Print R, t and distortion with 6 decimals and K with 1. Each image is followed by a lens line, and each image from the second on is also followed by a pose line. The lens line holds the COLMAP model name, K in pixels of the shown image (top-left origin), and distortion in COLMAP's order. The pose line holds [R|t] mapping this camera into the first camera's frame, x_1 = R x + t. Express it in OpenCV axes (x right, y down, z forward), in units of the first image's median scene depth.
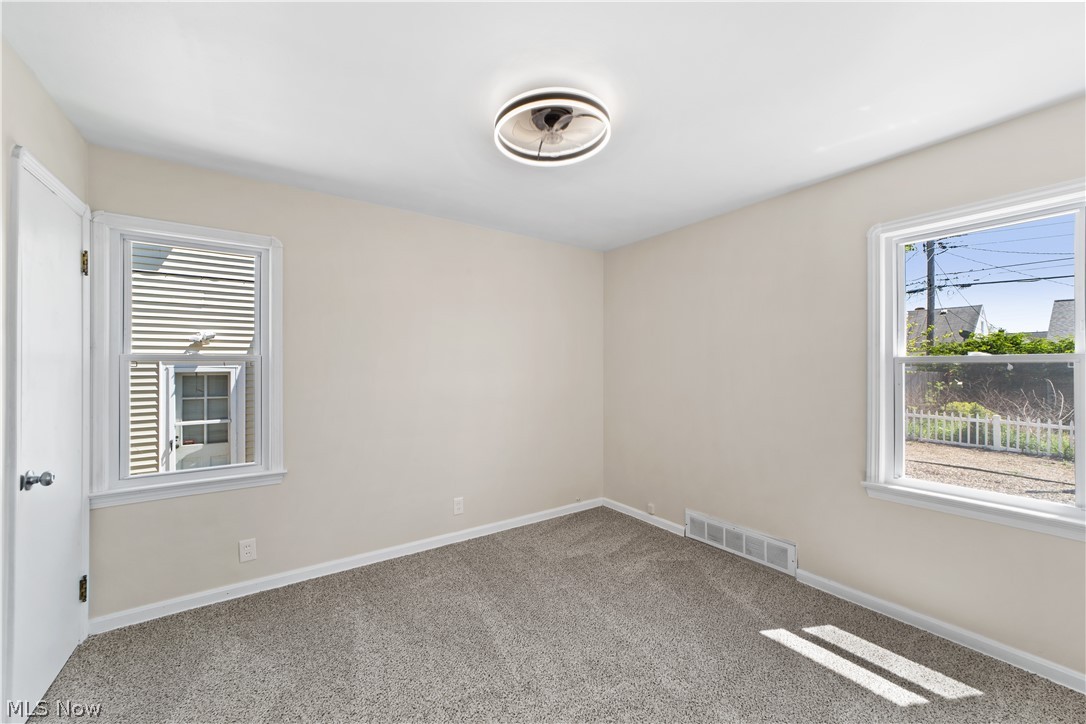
lens RADIAL K [[419.6, 0, 538.9], [0, 419.6, 367.4], [0, 0, 1]] dist [-0.019849, 0.007945]
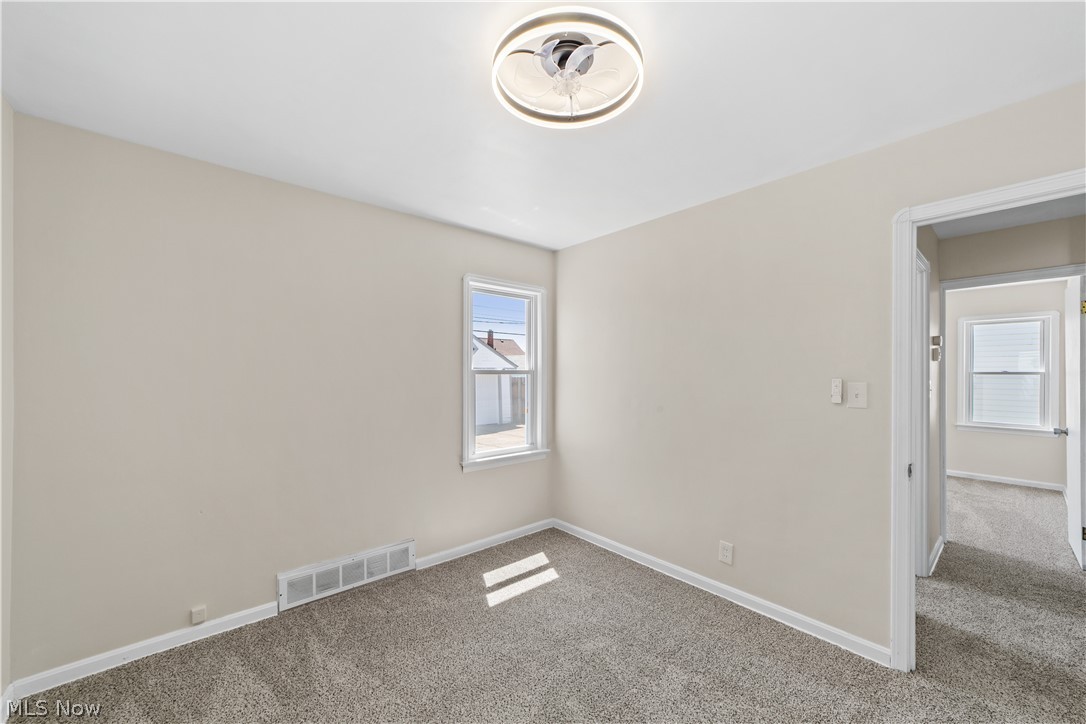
lens RADIAL K [[419.6, 0, 538.9], [0, 419.6, 367.4], [0, 0, 1]] dist [-0.019849, 0.007945]
pose [[-0.109559, 0.011037, 0.993919, -0.489582], [-0.002263, 0.999933, -0.011353, -0.013168], [-0.993978, -0.003493, -0.109527, 0.752568]]
